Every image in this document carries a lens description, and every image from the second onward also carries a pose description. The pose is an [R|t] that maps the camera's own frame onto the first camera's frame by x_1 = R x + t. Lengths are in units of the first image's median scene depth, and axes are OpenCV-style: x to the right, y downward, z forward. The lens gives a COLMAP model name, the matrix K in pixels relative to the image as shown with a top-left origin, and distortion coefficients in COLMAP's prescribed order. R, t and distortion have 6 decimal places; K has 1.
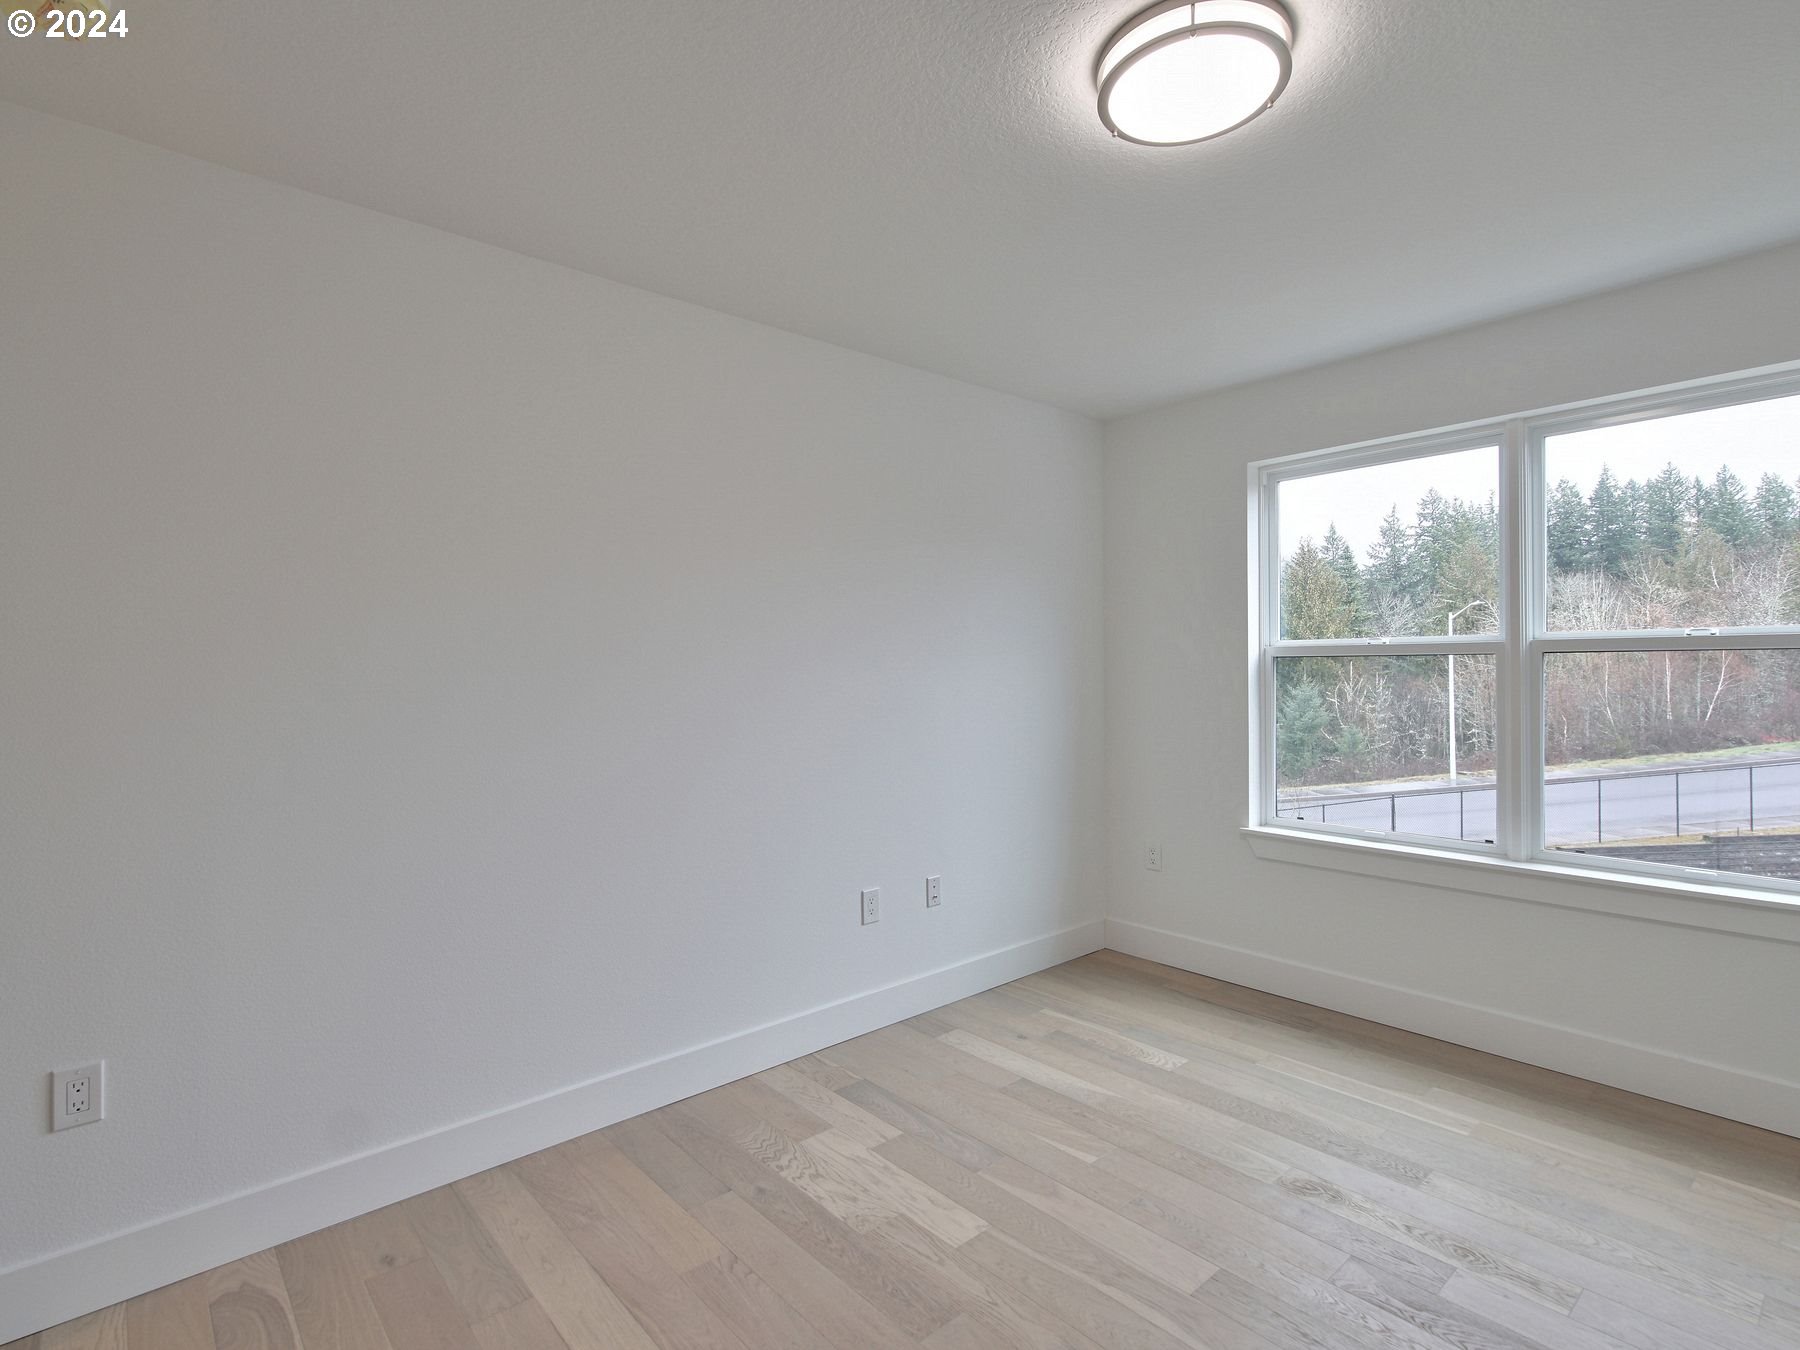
lens RADIAL K [[906.1, 0, 890.0], [0, 906.1, 669.7], [0, 0, 1]] dist [0.015848, -0.000676]
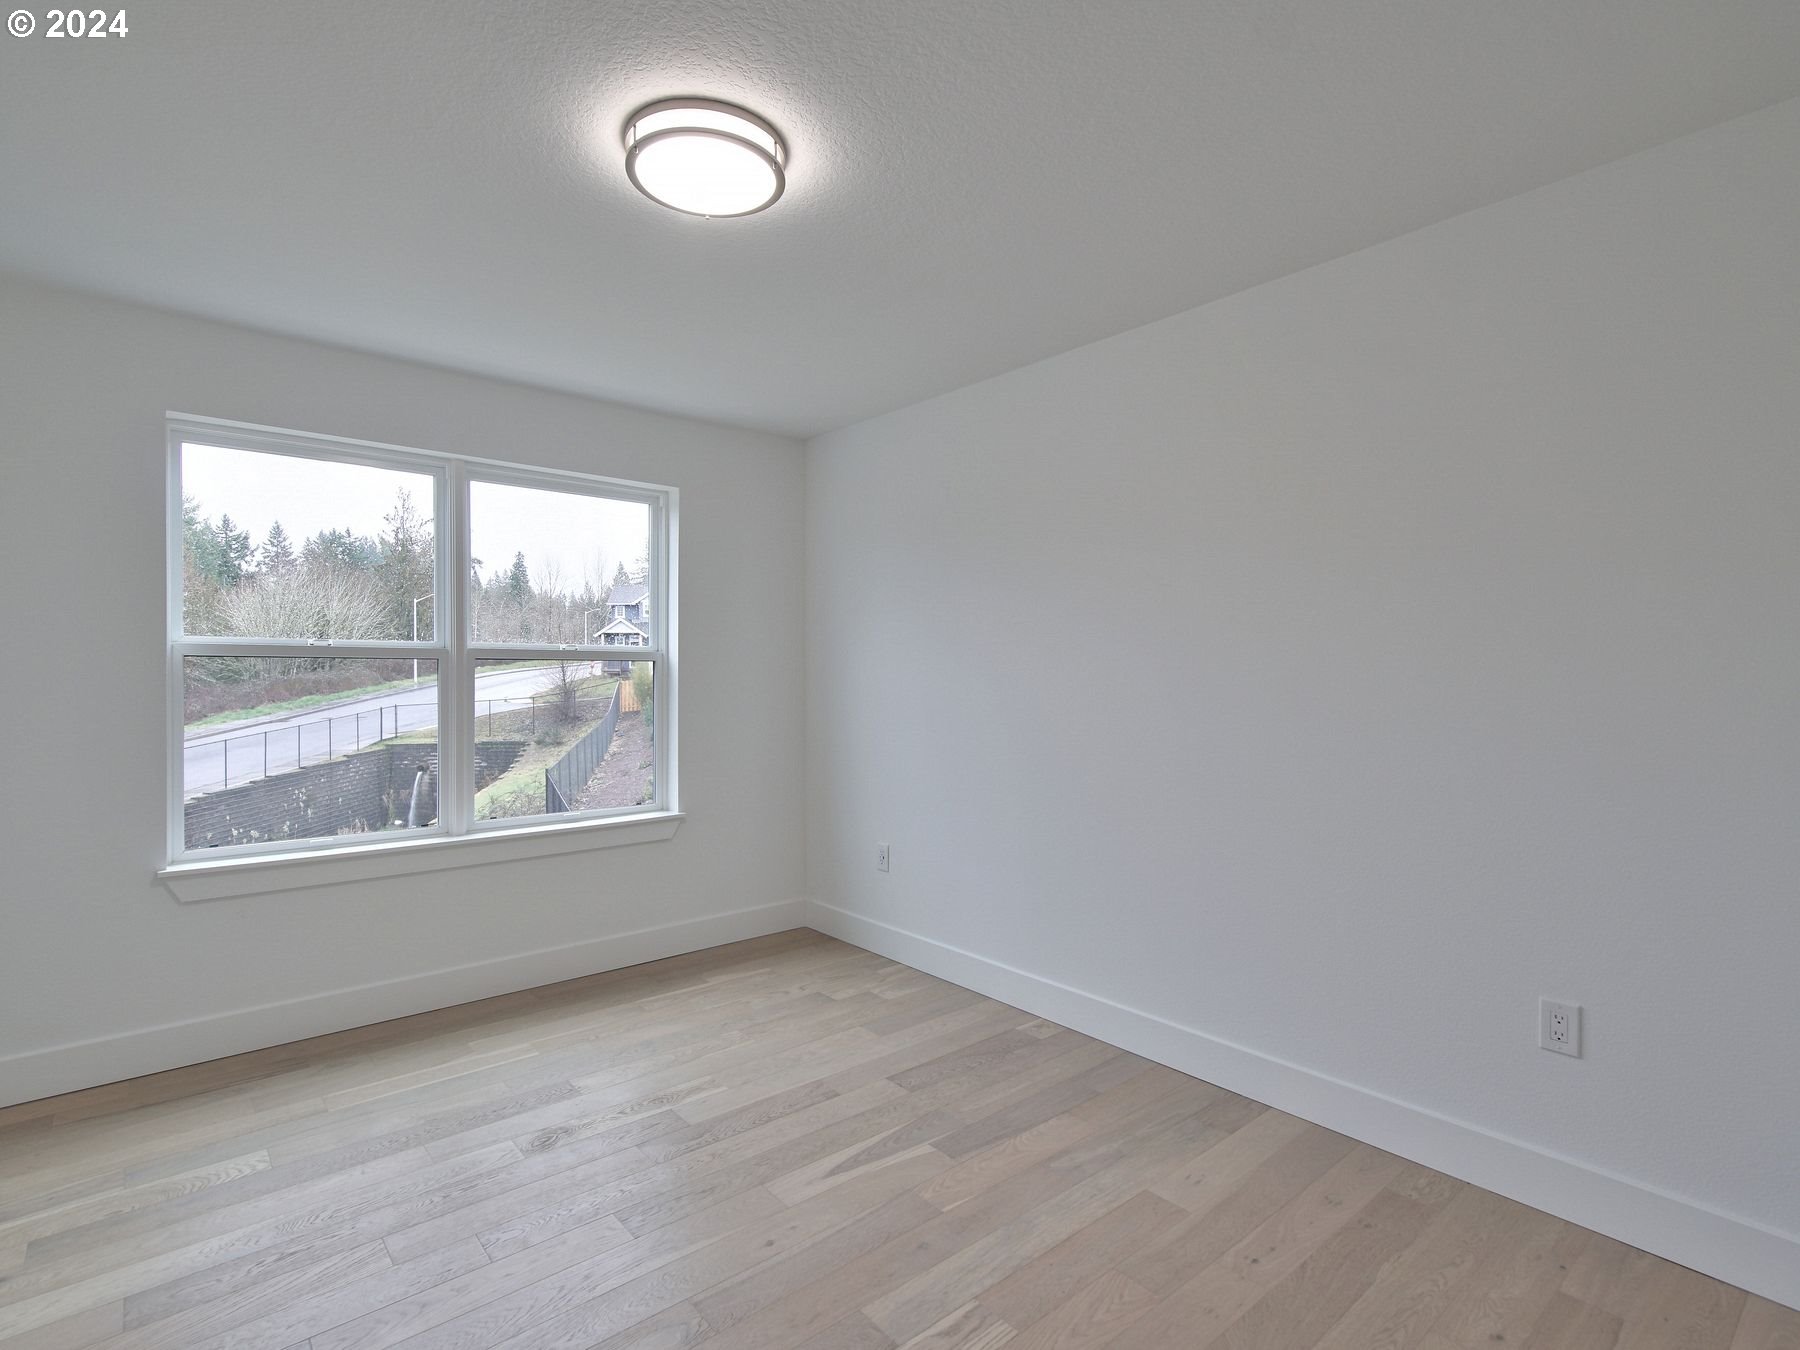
lens RADIAL K [[906.1, 0, 896.8], [0, 906.1, 676.4], [0, 0, 1]] dist [0.015848, -0.000676]
pose [[0.012265, 0.002568, 0.999921, -0.497930], [-0.002583, 0.999993, -0.002536, 0.006622], [-0.999921, -0.002552, 0.012271, 0.438918]]
